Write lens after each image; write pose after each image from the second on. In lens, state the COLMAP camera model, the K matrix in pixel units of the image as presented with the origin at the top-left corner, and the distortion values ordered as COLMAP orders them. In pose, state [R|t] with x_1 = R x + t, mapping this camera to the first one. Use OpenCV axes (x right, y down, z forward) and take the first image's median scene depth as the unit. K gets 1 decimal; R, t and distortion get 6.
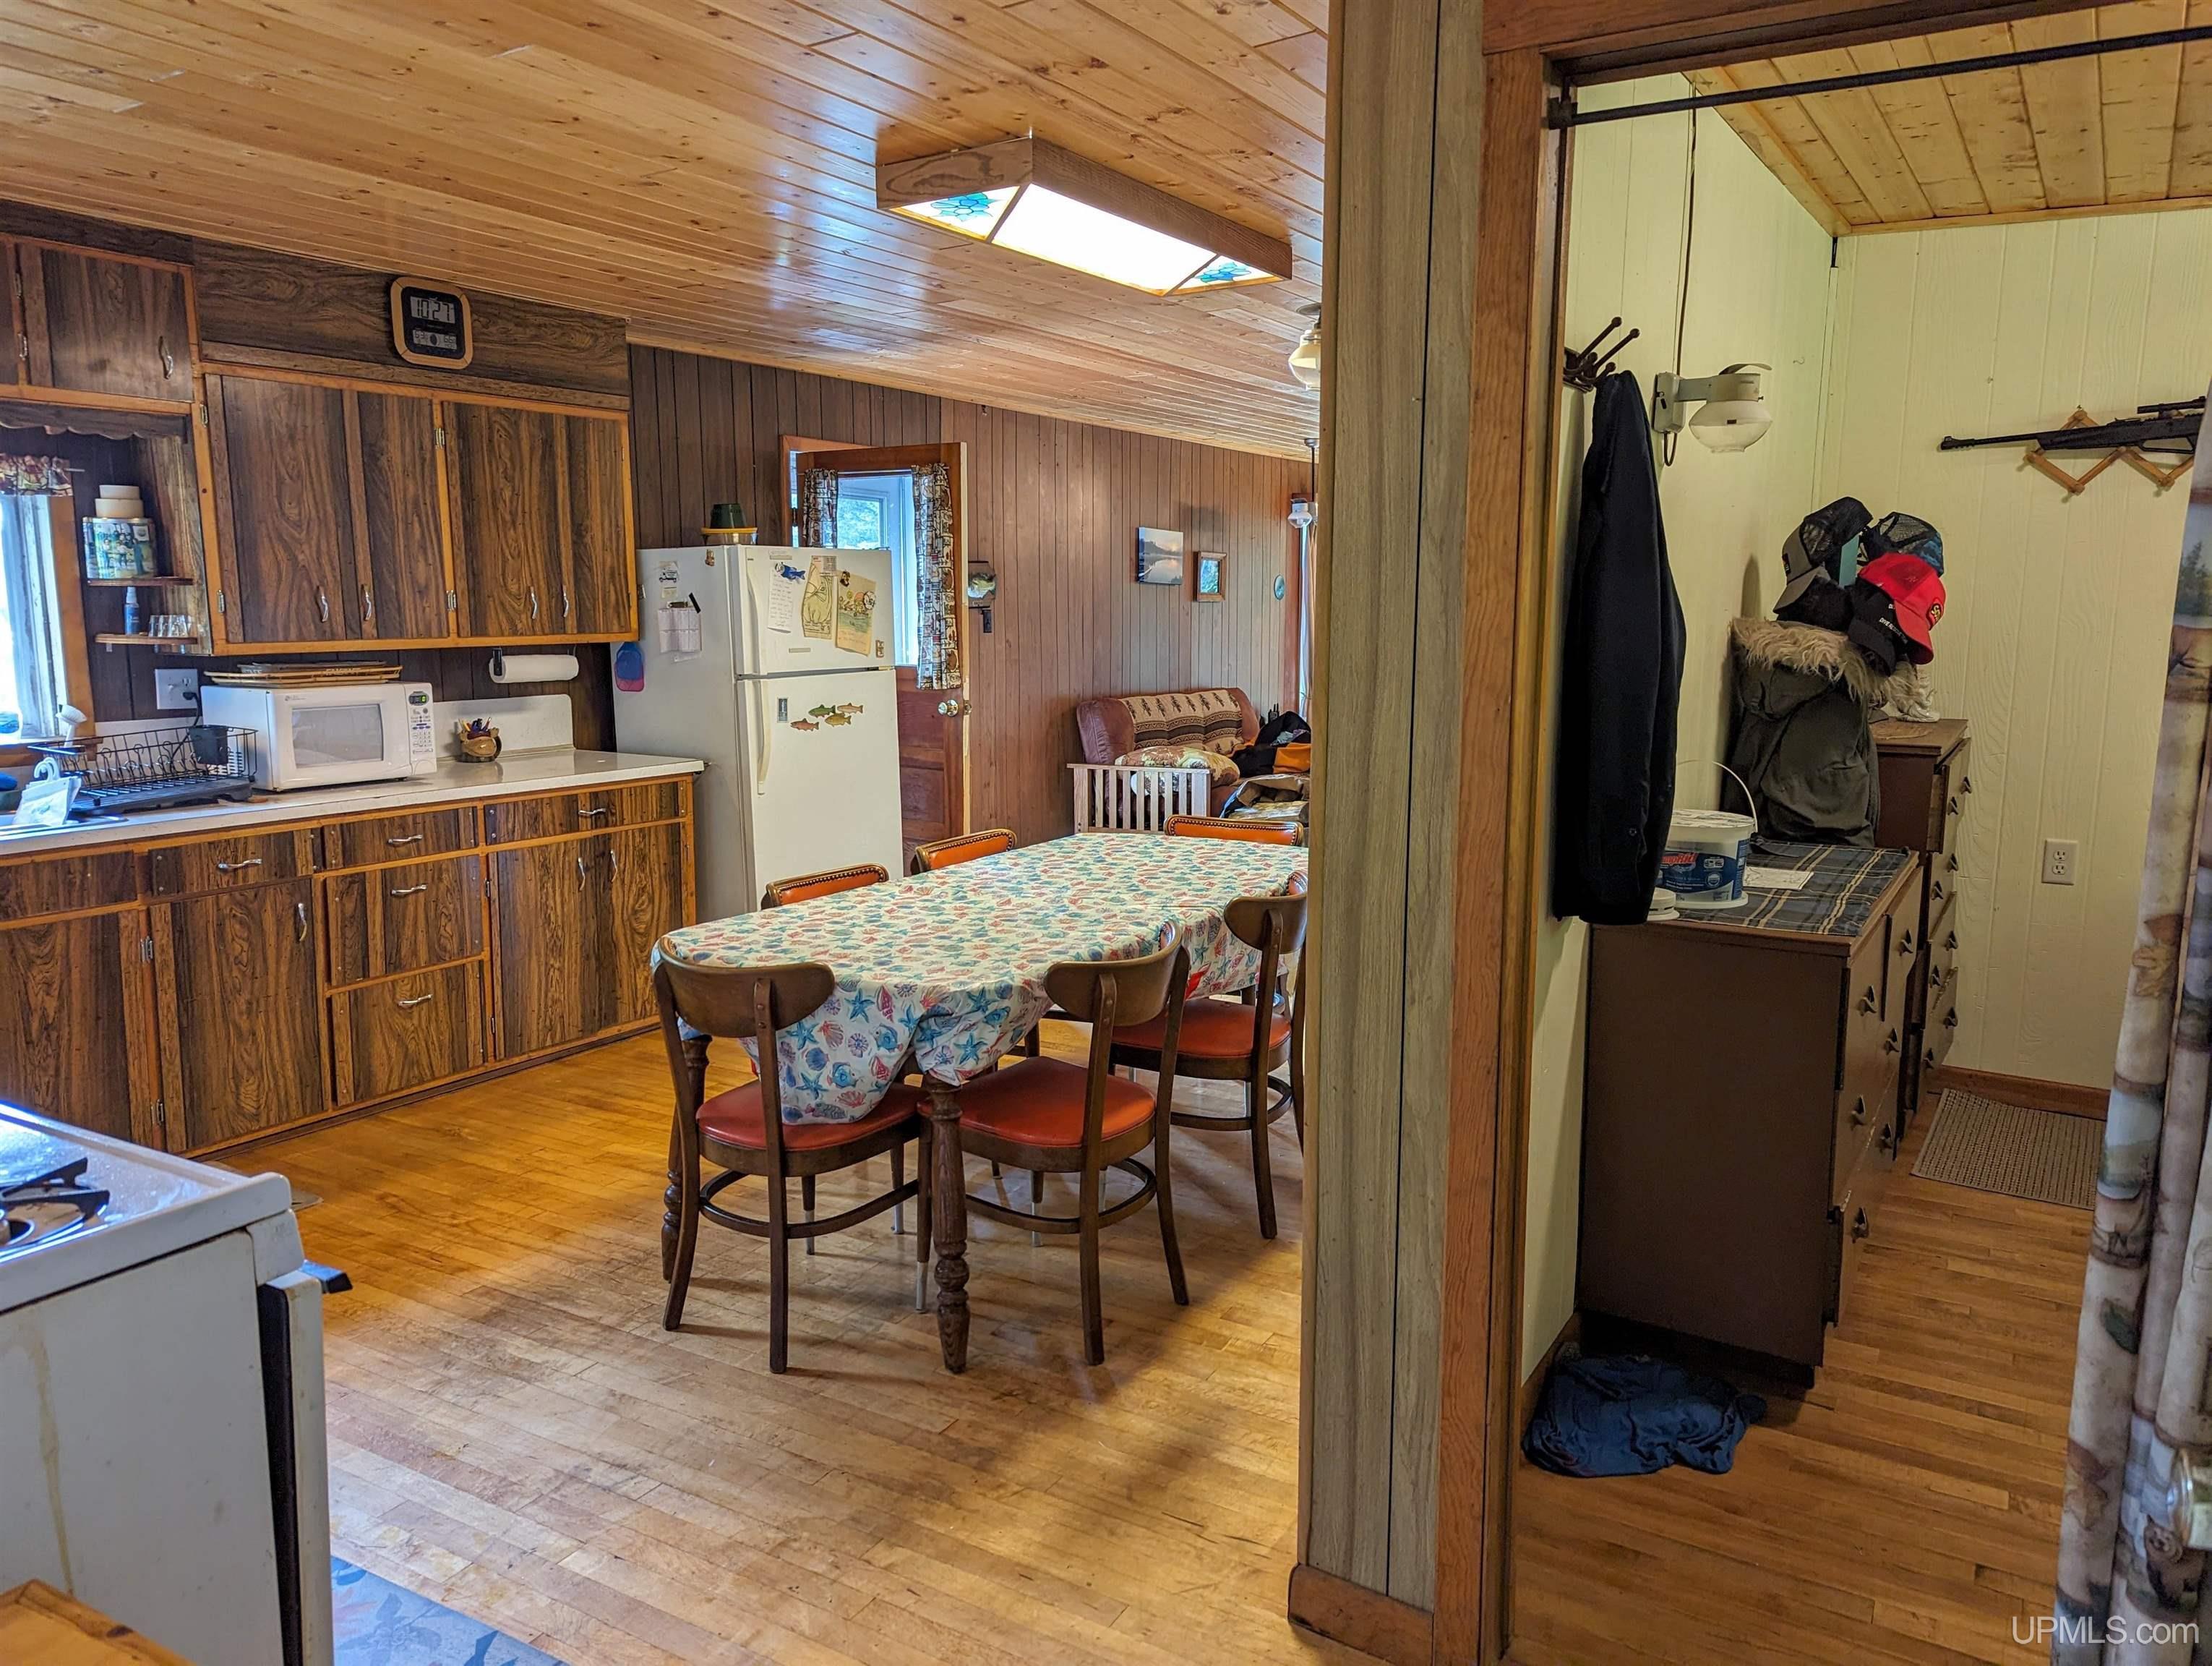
lens RADIAL K [[1578.1, 0, 1107.3], [0, 1578.1, 833.3], [0, 0, 1]] dist [-0.005137, -0.002656]
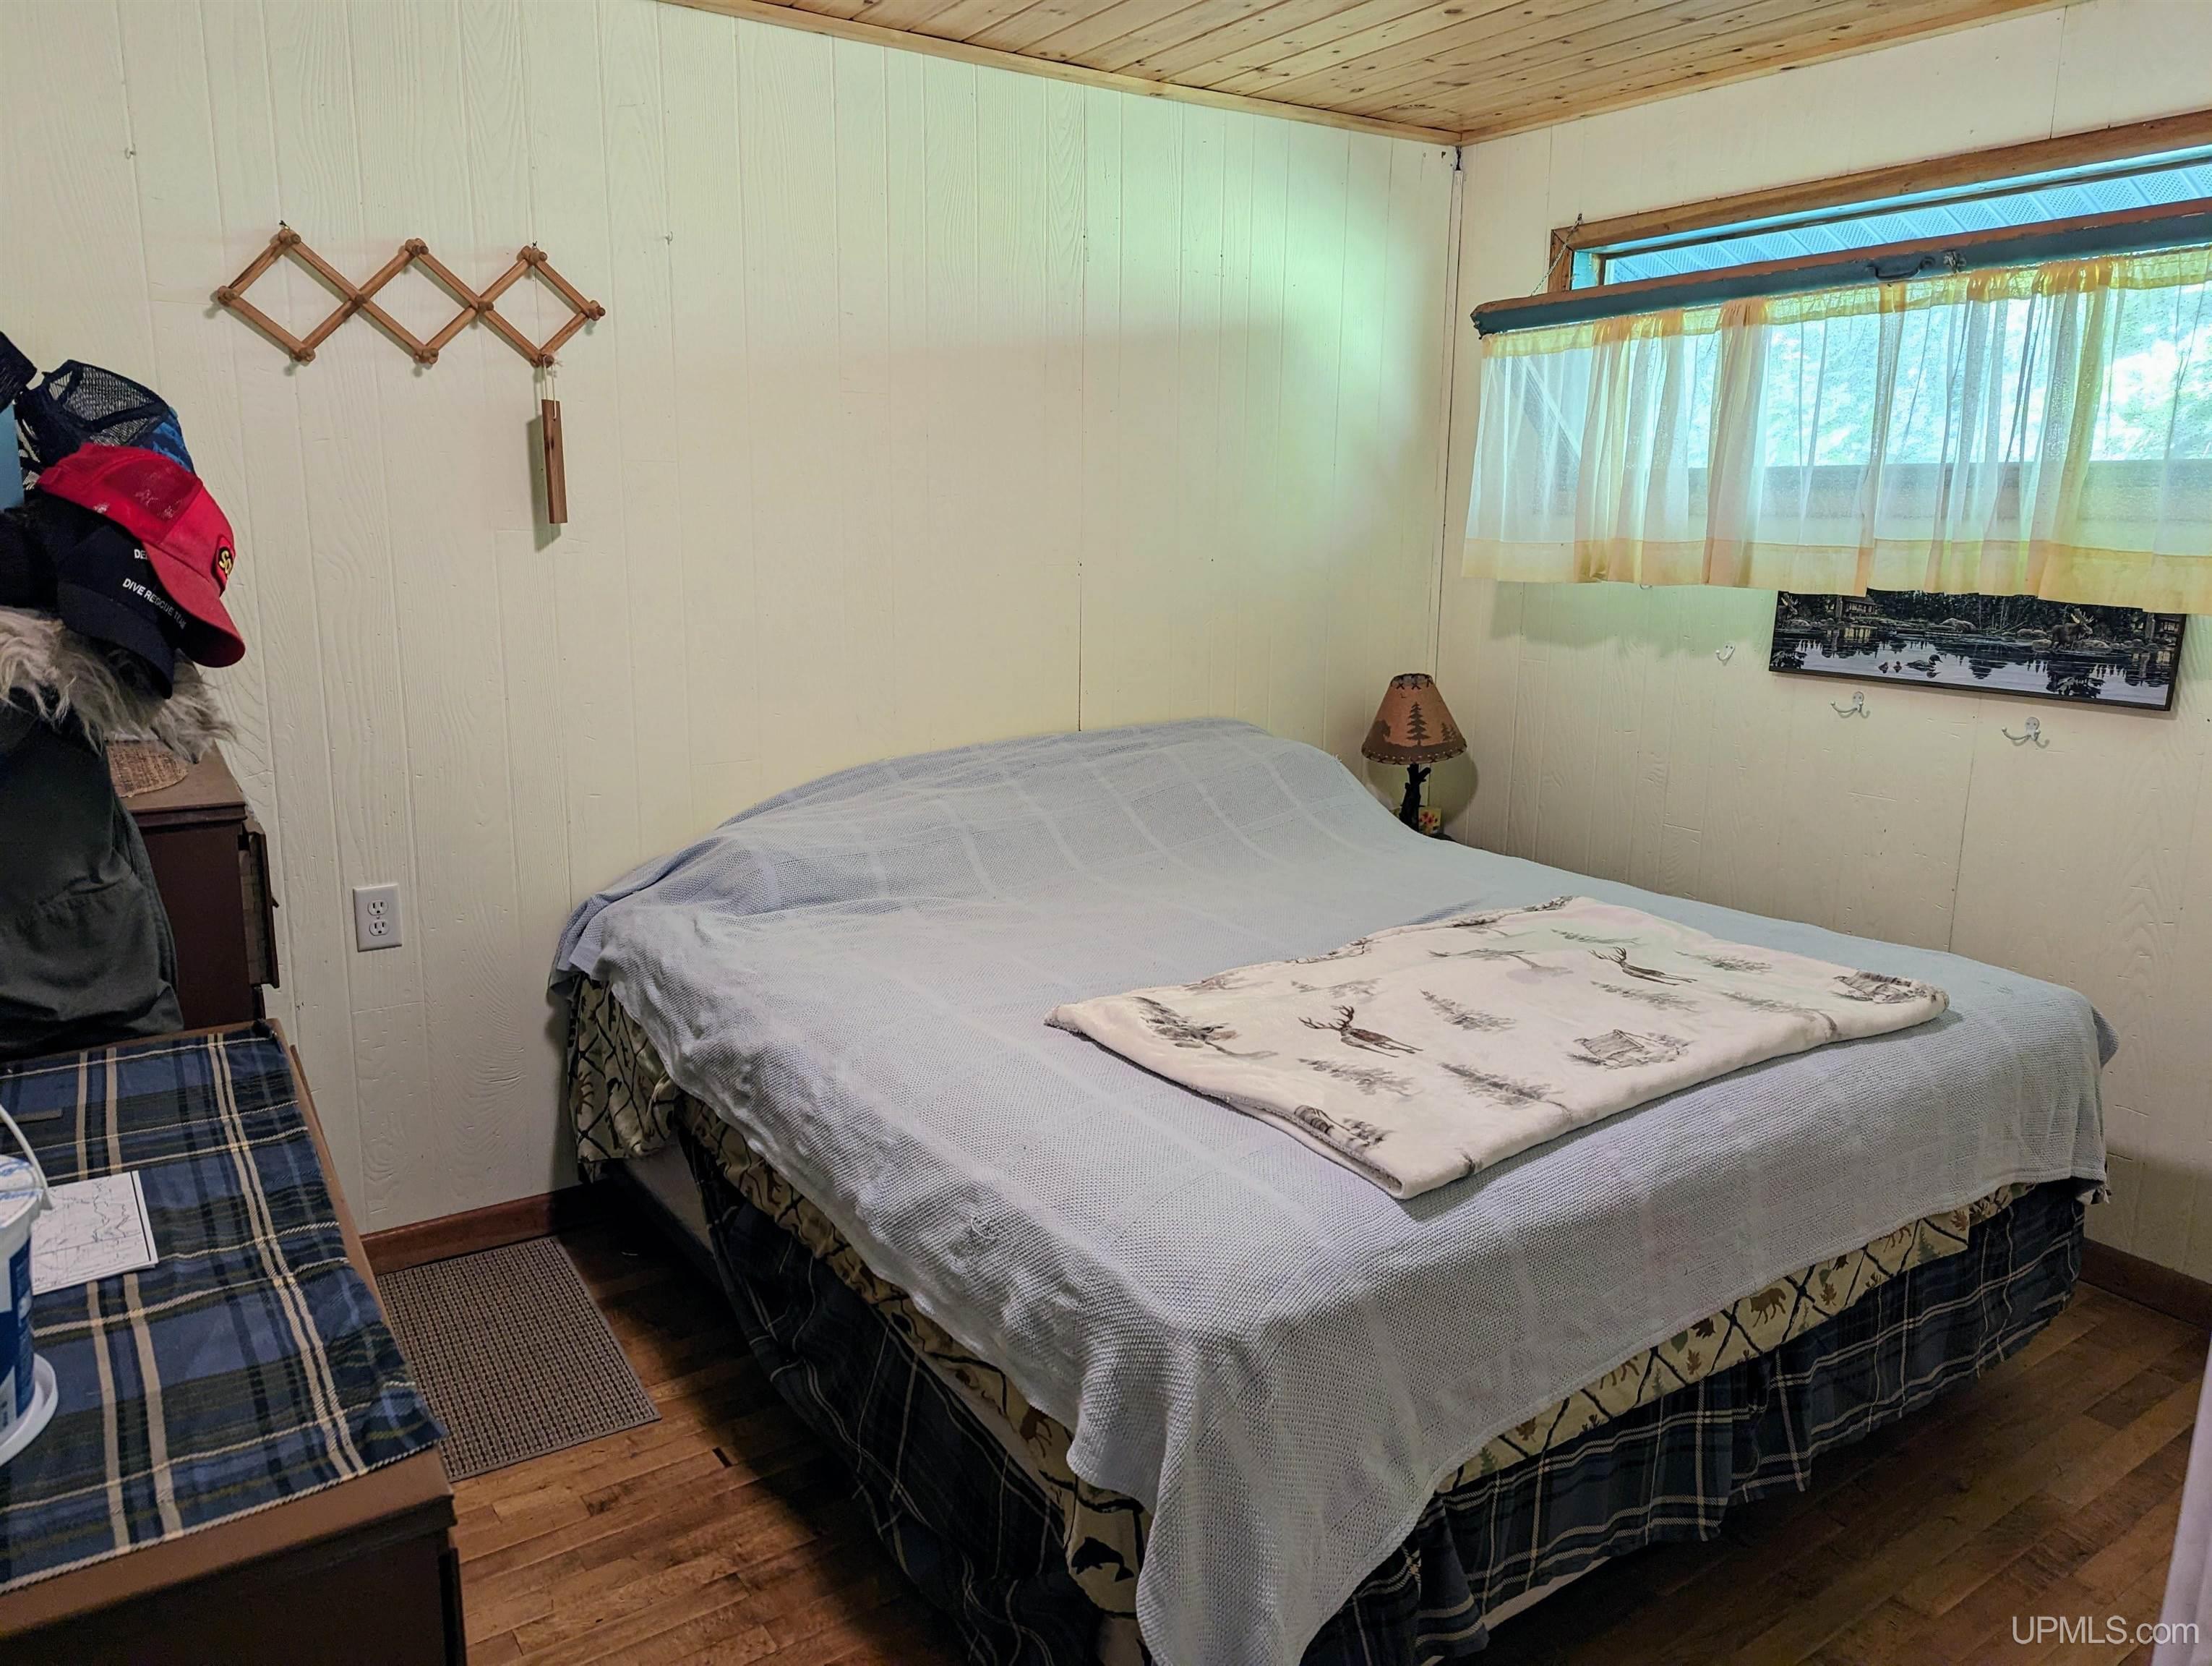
lens RADIAL K [[1578.1, 0, 1104.4], [0, 1578.1, 836.9], [0, 0, 1]] dist [-0.005137, -0.002656]
pose [[0.426503, -0.175378, 0.887321, 0.171560], [0.118534, 0.983399, 0.137393, -0.086577], [-0.896685, 0.046579, 0.440211, 0.505076]]
